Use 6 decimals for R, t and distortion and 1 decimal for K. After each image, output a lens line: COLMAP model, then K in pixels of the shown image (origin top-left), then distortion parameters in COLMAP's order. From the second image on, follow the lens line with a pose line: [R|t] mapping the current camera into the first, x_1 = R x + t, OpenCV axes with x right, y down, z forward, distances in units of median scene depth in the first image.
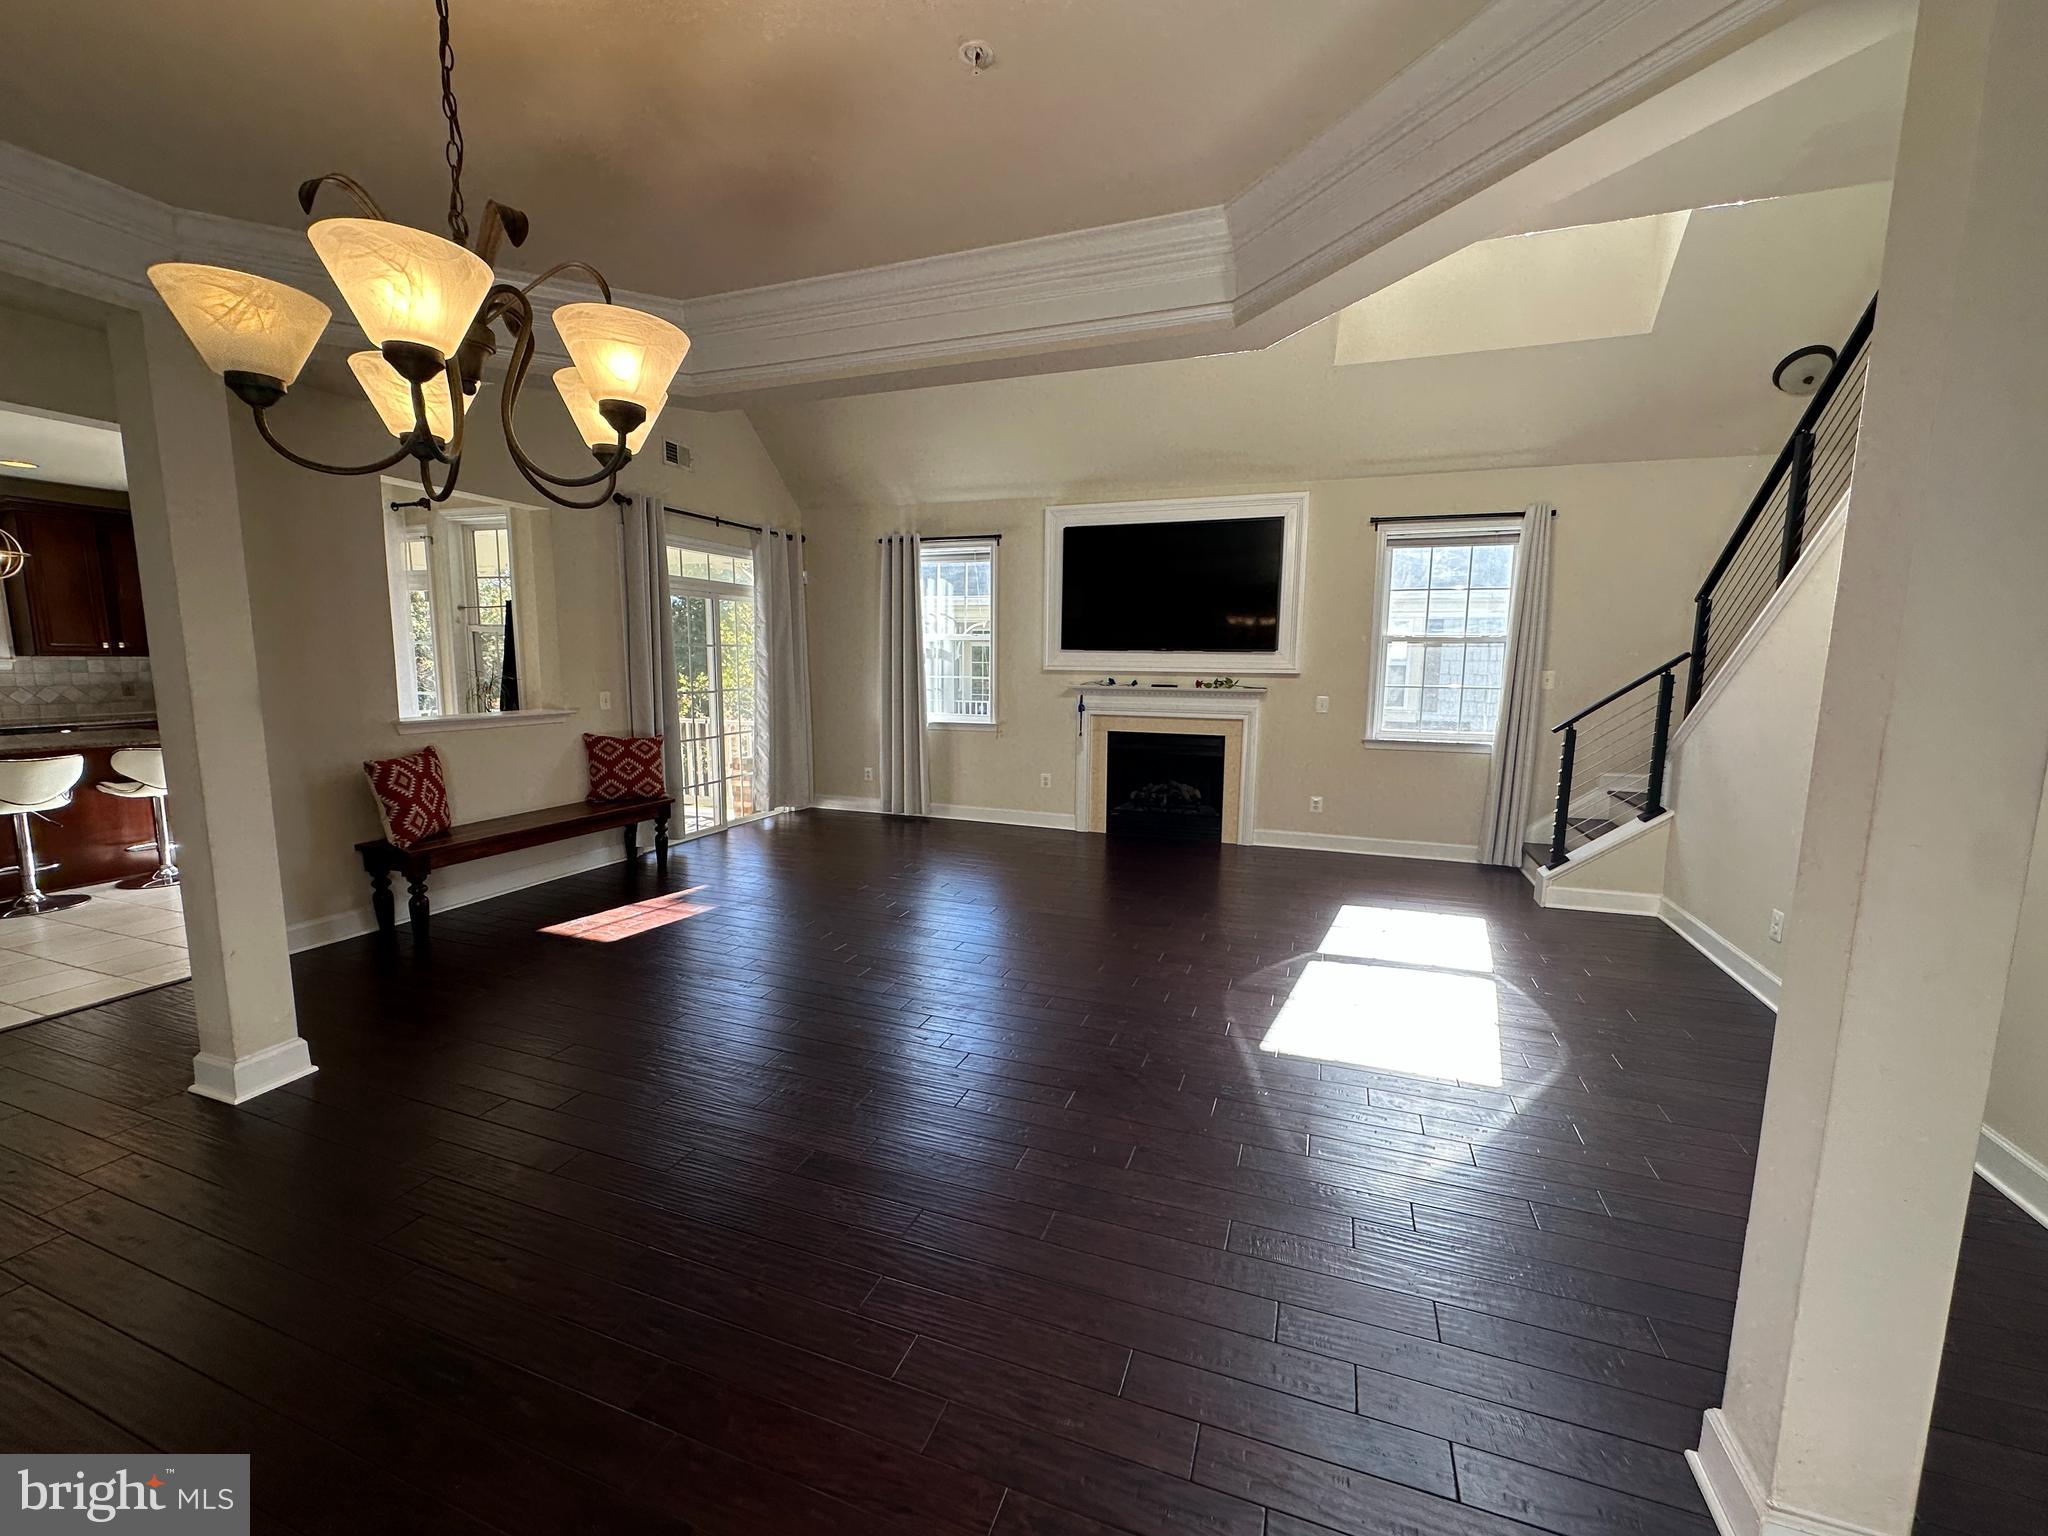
lens RADIAL K [[818.7, 0, 1033.9], [0, 818.7, 771.2], [0, 0, 1]] dist [-0.002228, 0.000344]
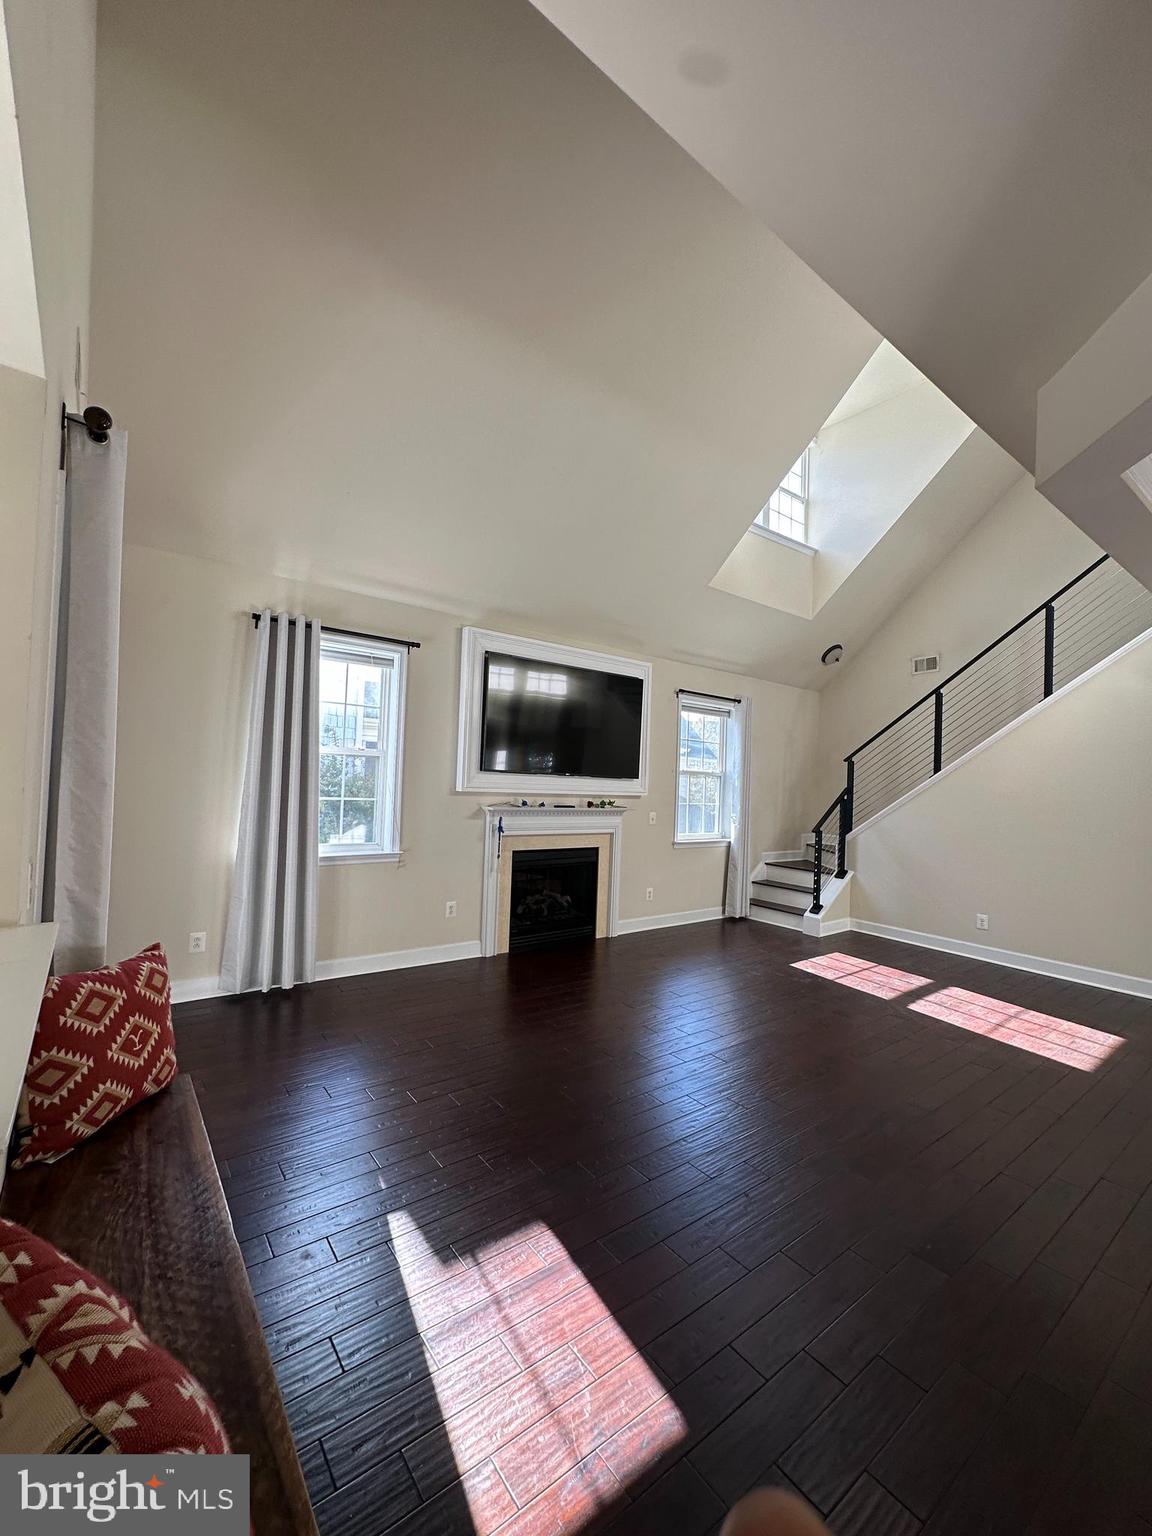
lens RADIAL K [[614.0, 0, 579.0], [0, 614.0, 768.8], [0, 0, 1]] dist [-0.002228, 0.000344]
pose [[0.543821, 0.029805, 0.838672, -0.547835], [0.079852, 0.992997, -0.087068, -0.082296], [-0.835393, 0.114319, 0.537633, 0.534128]]
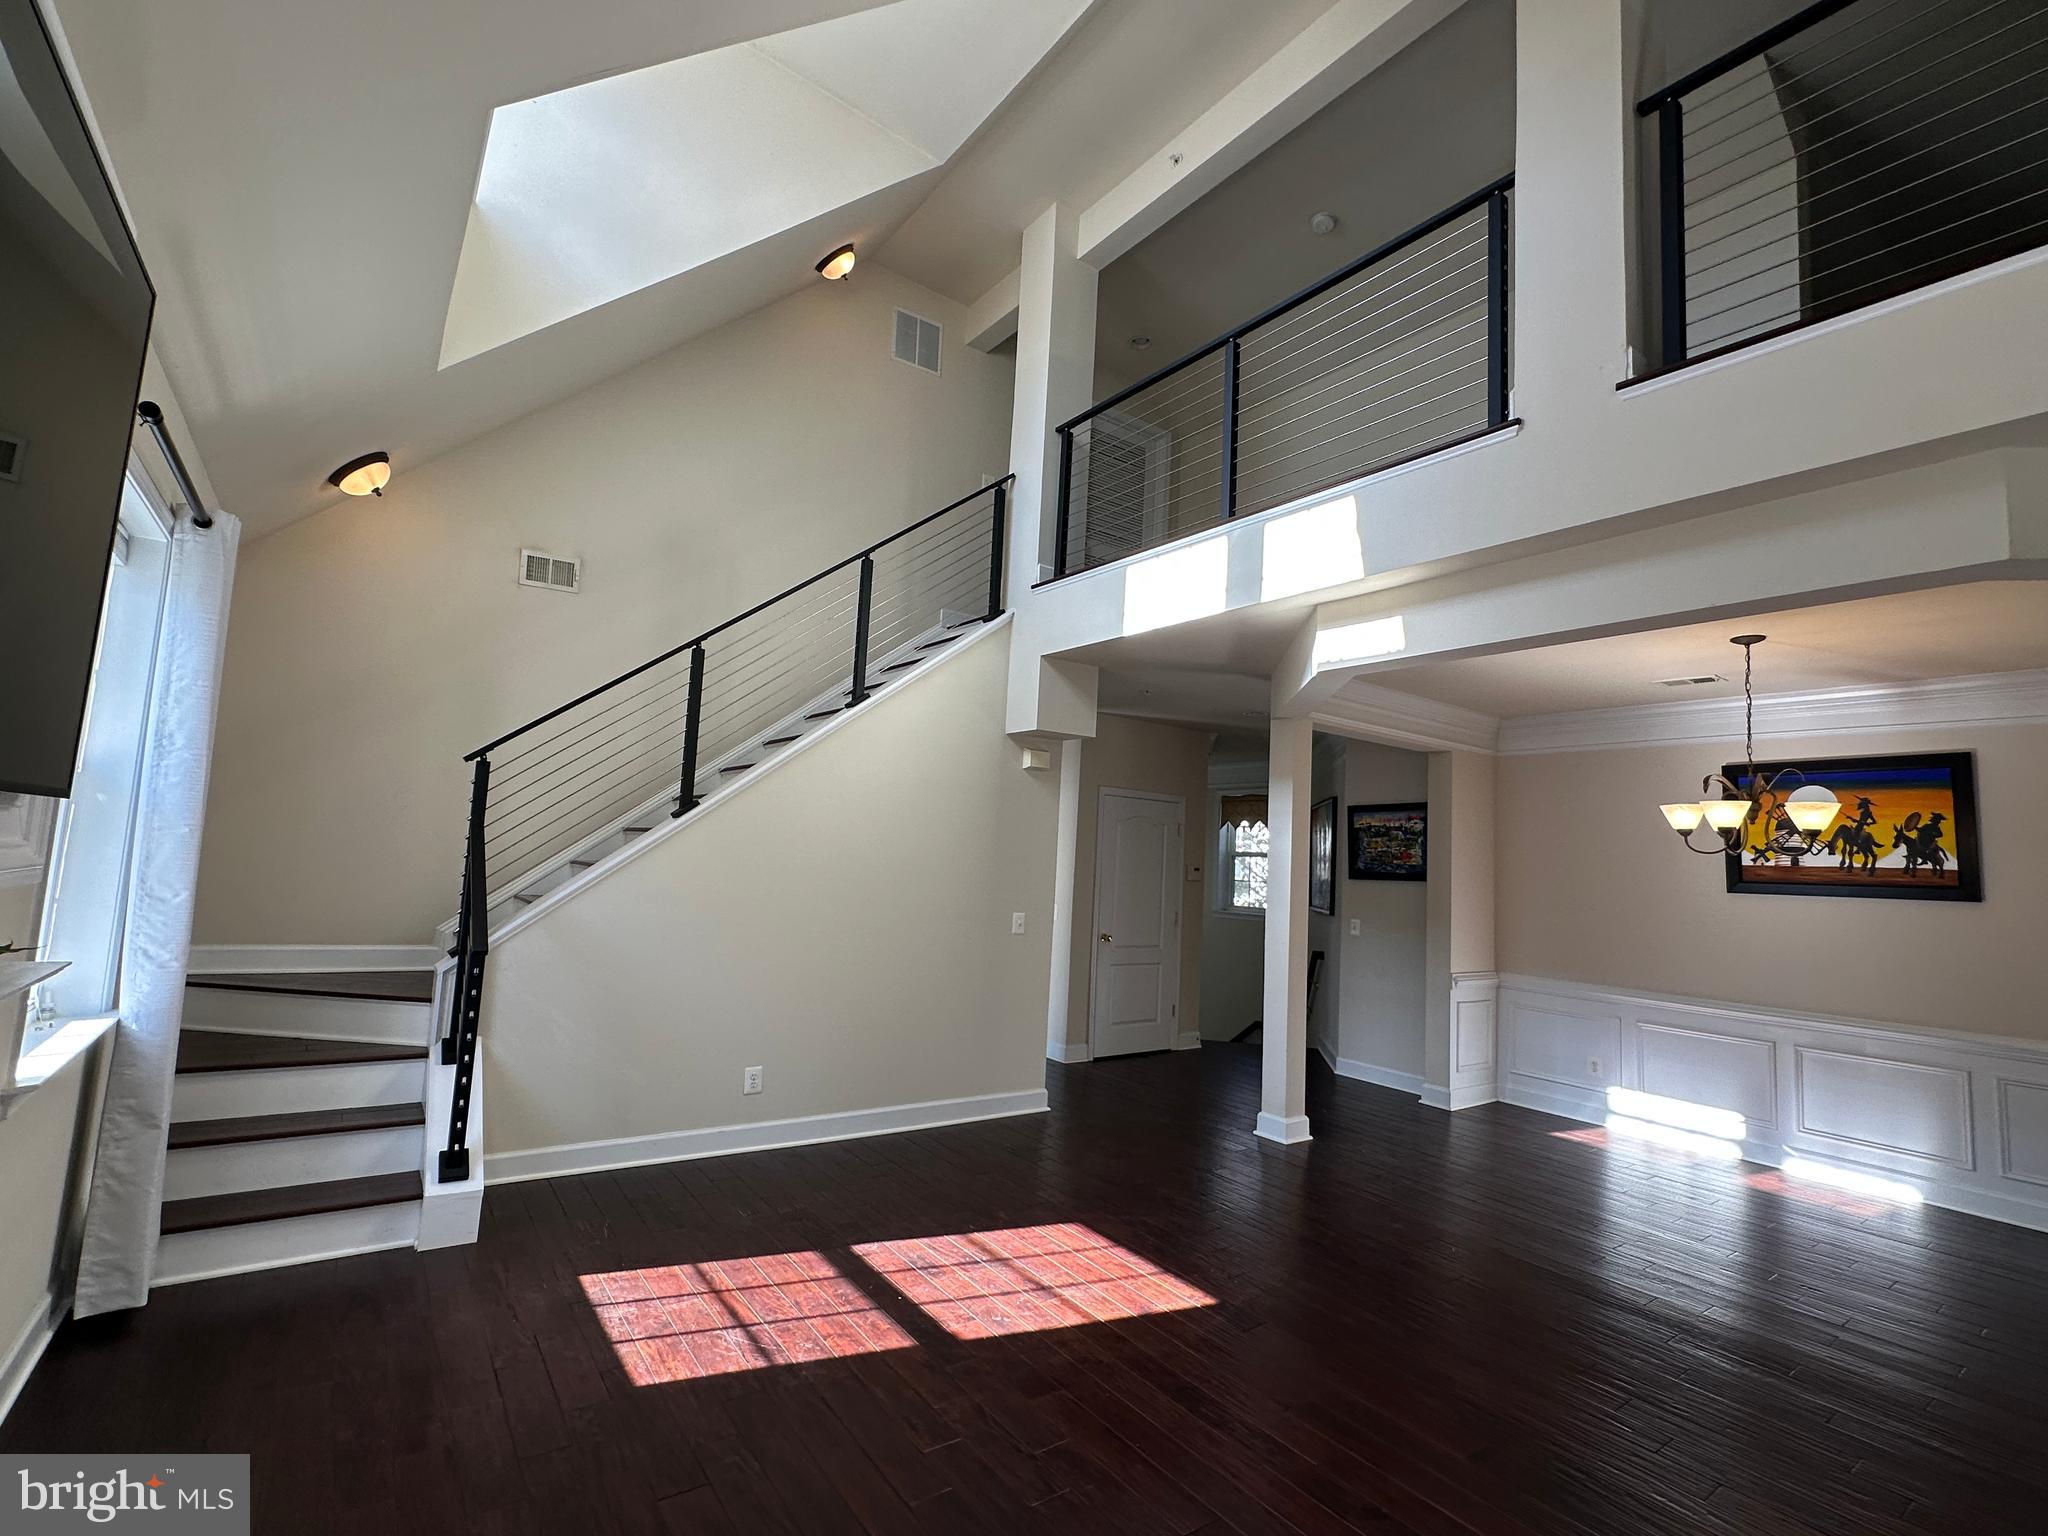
lens RADIAL K [[924.5, 0, 1028.2], [0, 924.5, 770.6], [0, 0, 1]] dist [-0.000180, 0.000428]
pose [[-0.820463, 0.002278, 0.571694, -0.092434], [0.014288, 0.999761, 0.016522, -0.147744], [-0.571520, 0.021724, -0.820300, 1.016951]]
